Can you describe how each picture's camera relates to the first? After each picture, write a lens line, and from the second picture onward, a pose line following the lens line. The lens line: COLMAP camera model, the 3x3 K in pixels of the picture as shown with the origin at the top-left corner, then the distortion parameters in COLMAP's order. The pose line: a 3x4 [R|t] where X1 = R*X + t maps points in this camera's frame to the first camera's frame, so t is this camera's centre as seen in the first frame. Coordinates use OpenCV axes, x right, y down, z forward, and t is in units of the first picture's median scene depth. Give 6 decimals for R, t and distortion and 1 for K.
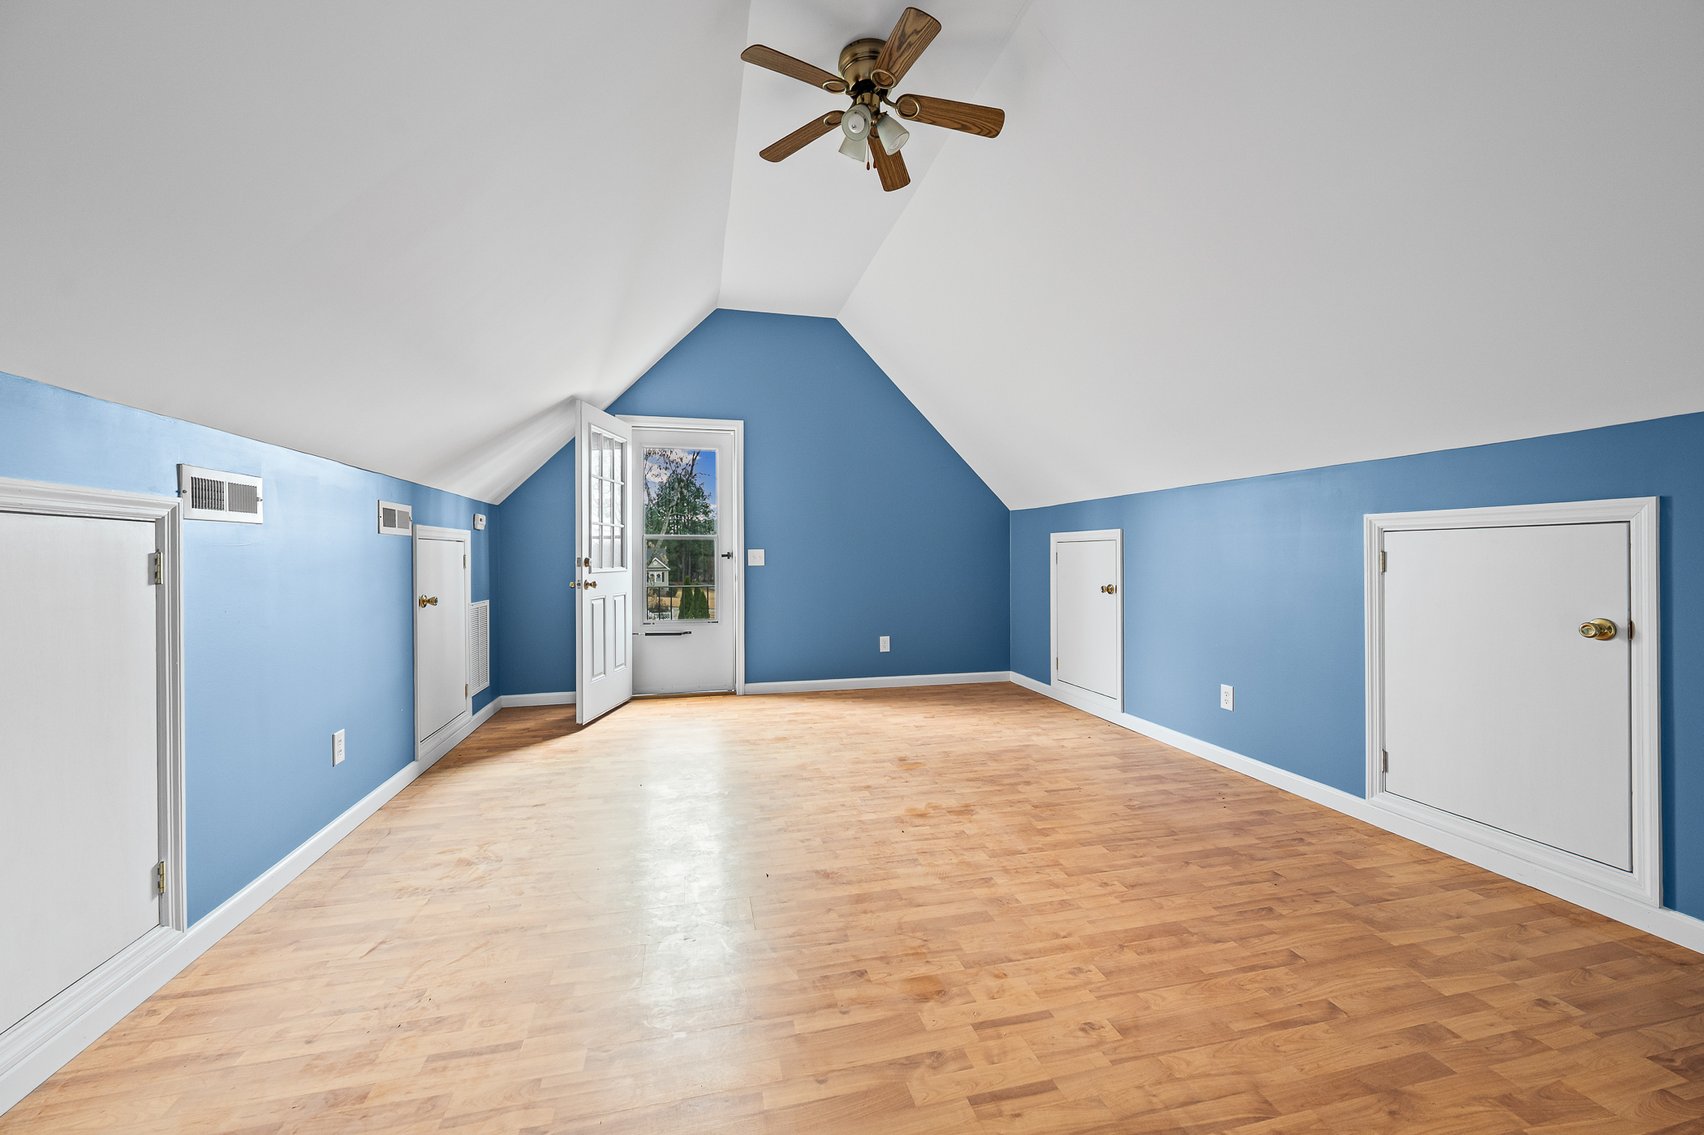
lens RADIAL K [[676.5, 0, 855.9], [0, 676.5, 559.3], [0, 0, 1]] dist [-0.003447, -0.001030]
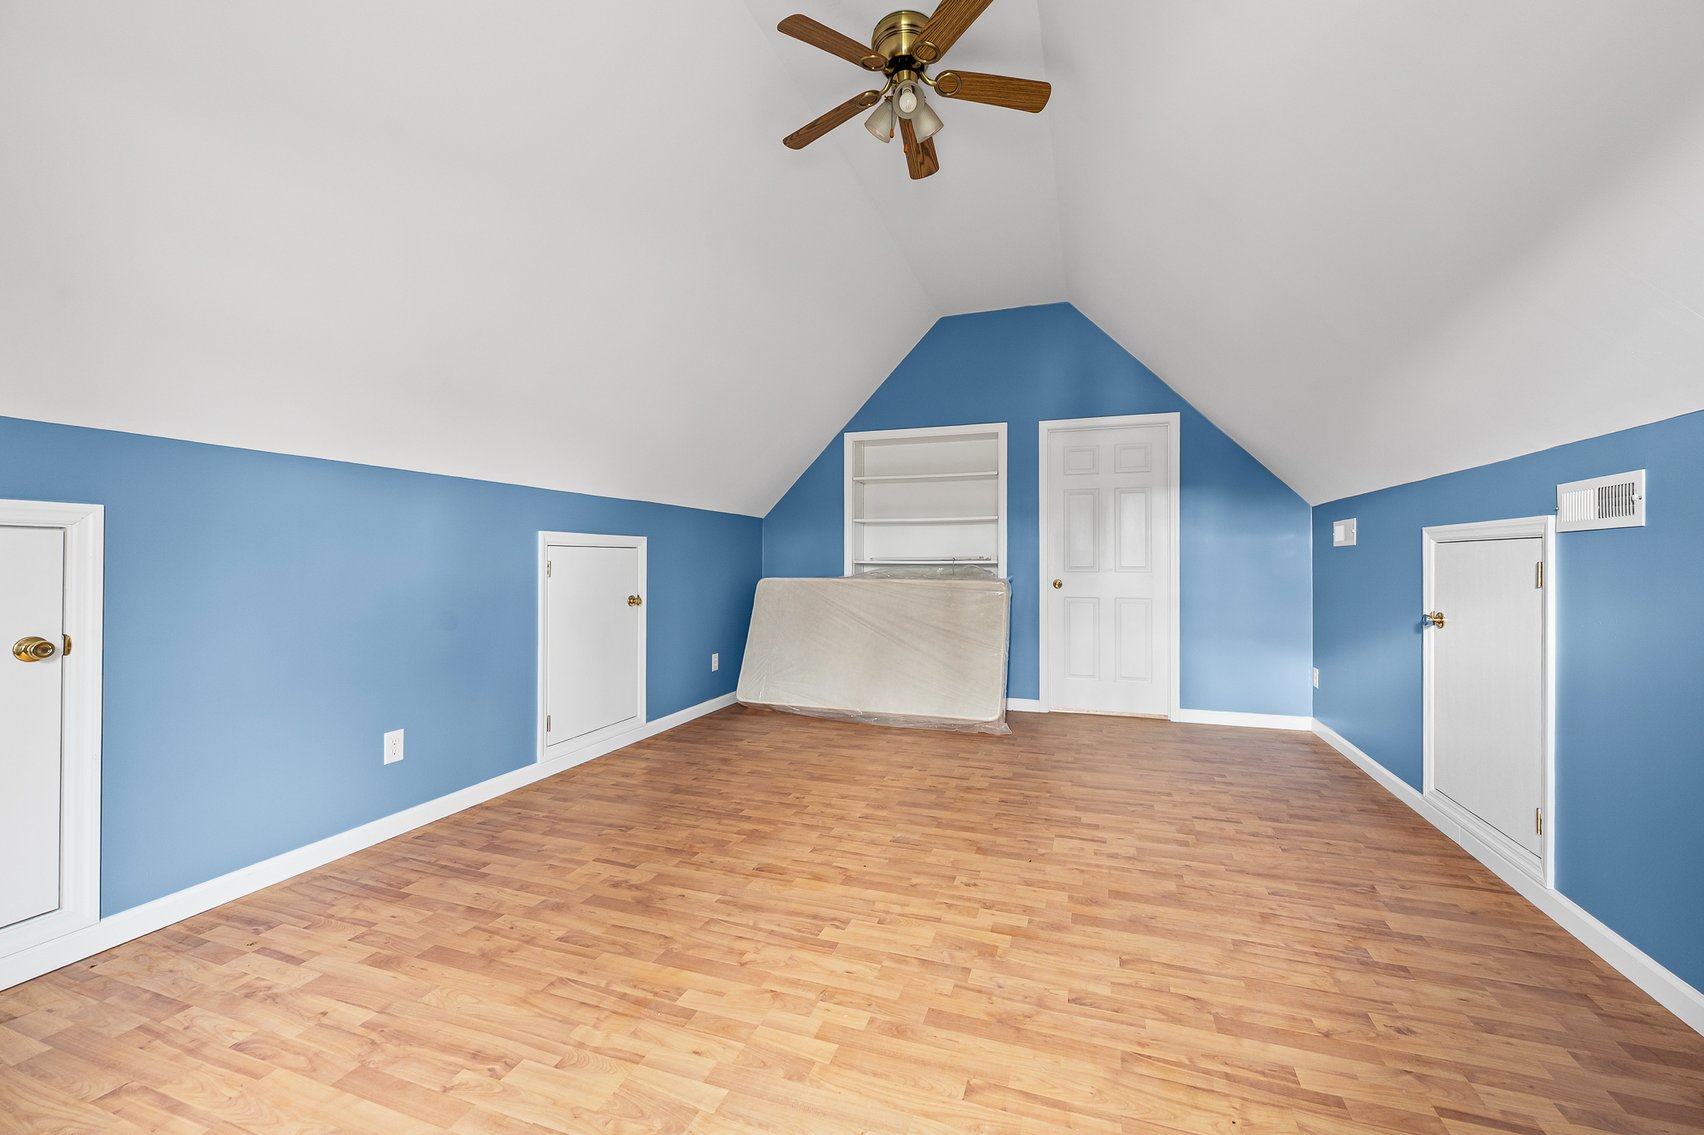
lens RADIAL K [[676.5, 0, 861.0], [0, 676.5, 559.8], [0, 0, 1]] dist [-0.003447, -0.001030]
pose [[-0.839308, 0.003110, 0.543647, -0.432200], [0.004528, 0.999989, 0.001270, -0.013454], [-0.543637, 0.003528, -0.839313, 1.800241]]
